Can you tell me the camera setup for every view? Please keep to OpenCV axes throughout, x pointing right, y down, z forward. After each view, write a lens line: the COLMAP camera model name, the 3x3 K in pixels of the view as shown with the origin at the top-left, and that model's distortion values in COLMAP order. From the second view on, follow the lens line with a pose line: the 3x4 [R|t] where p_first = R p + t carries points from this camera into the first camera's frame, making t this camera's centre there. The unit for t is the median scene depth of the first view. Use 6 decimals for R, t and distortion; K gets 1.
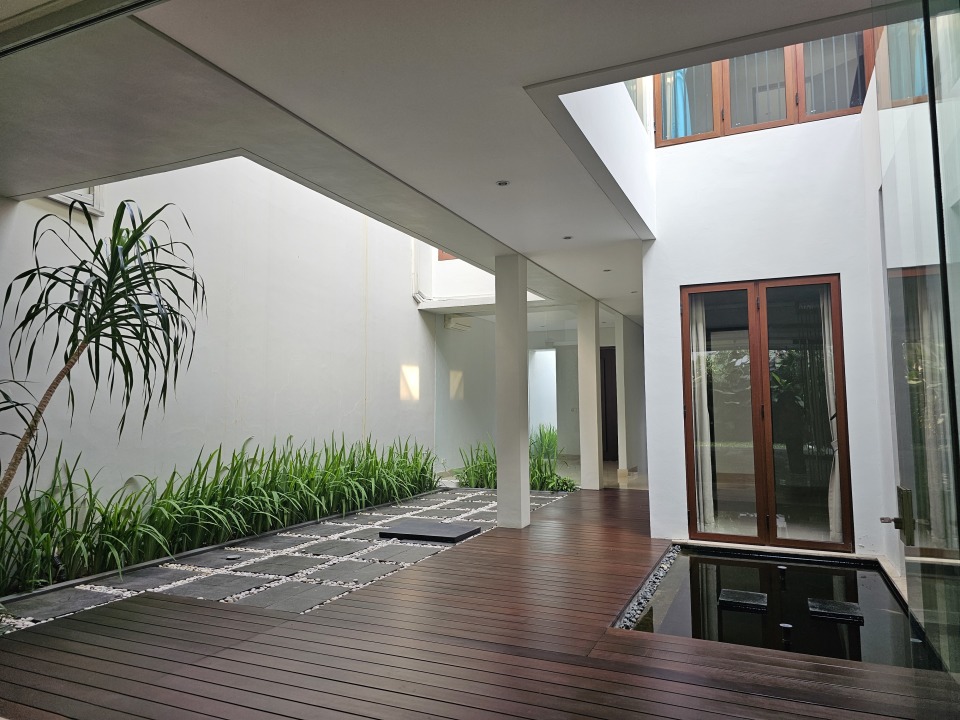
lens RADIAL K [[652.0, 0, 480.0], [0, 652.0, 360.0], [0, 0, 1]] dist [0.002477, -0.000148]
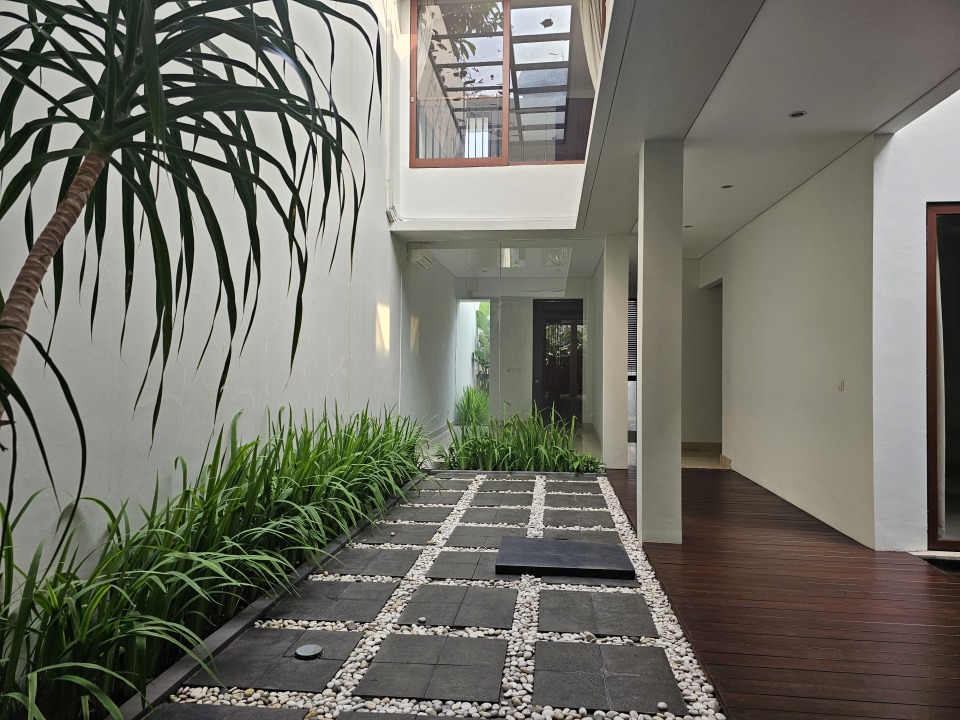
lens RADIAL K [[652.0, 0, 480.0], [0, 652.0, 360.0], [0, 0, 1]] dist [0.002477, -0.000148]
pose [[0.954611, 0.018938, 0.297254, -0.372788], [-0.038858, 0.997366, 0.061247, 0.034045], [-0.295311, -0.070018, 0.952832, 0.448456]]
